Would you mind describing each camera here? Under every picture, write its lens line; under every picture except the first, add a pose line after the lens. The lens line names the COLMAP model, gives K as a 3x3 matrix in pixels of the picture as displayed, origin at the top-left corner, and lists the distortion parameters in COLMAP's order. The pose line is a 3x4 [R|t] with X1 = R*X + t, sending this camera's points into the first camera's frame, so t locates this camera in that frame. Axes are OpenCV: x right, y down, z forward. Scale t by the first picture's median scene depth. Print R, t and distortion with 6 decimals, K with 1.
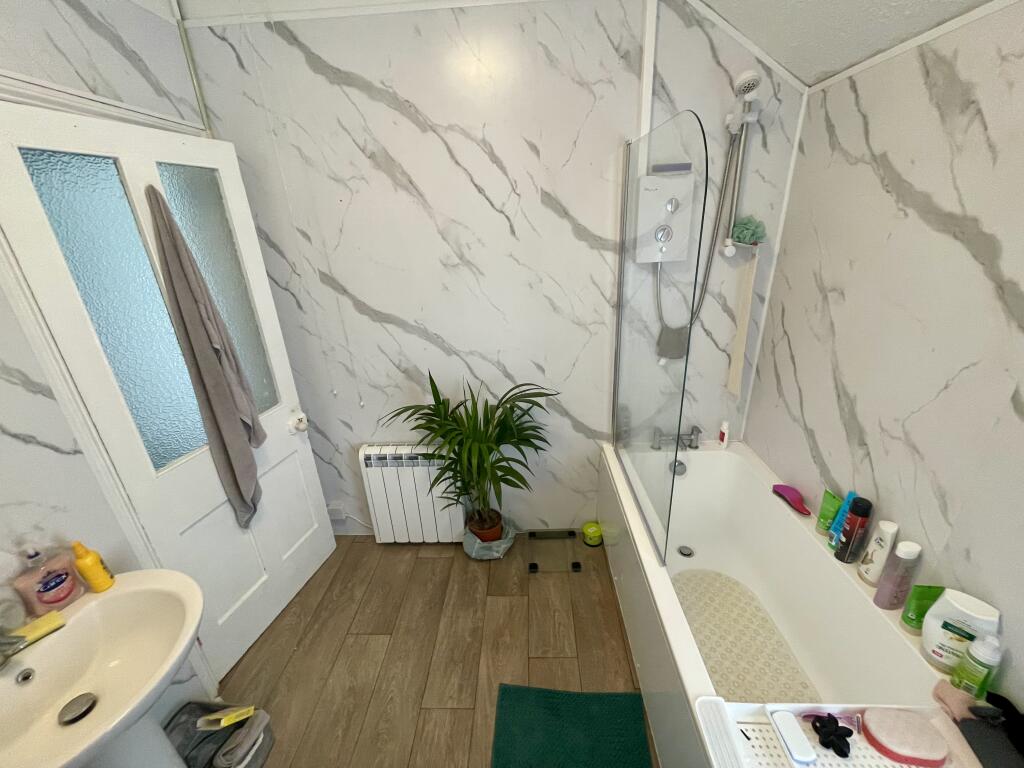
lens RADIAL K [[412.8, 0, 516.1], [0, 412.8, 384.0], [0, 0, 1]] dist [-0.003555, -0.000973]
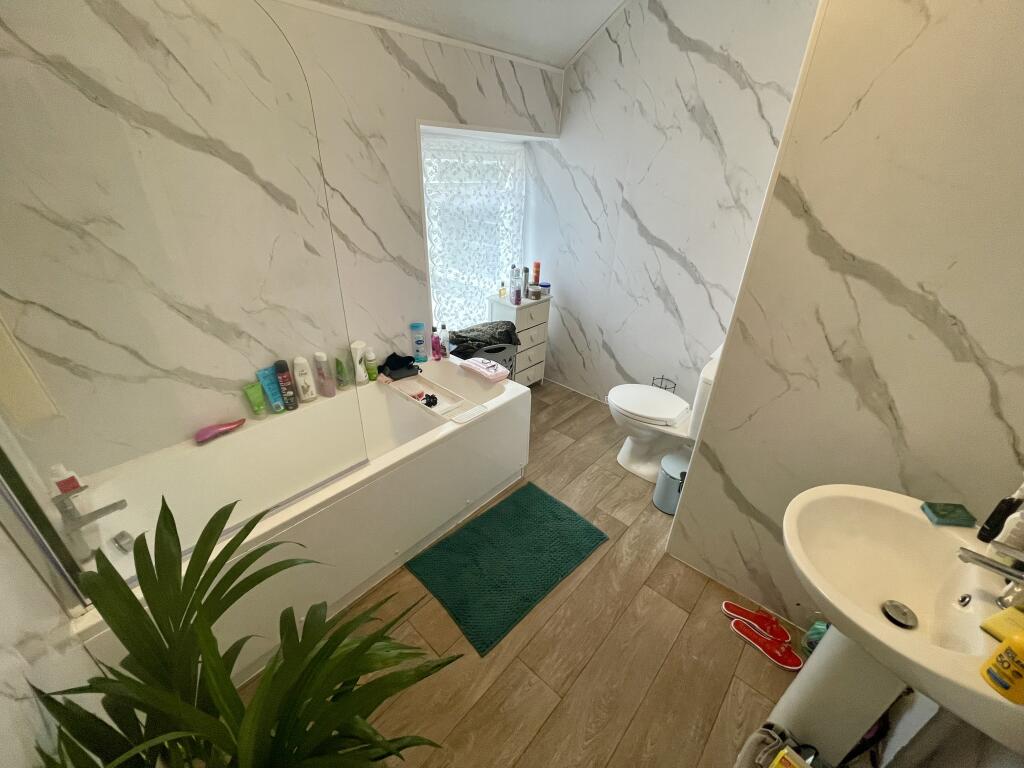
lens RADIAL K [[412.8, 0, 515.0], [0, 412.8, 385.5], [0, 0, 1]] dist [-0.003555, -0.000973]
pose [[-0.769860, -0.274429, 0.576199, -0.527655], [0.241884, 0.710012, 0.661343, -0.347151], [-0.590600, 0.648514, -0.480230, 1.143588]]
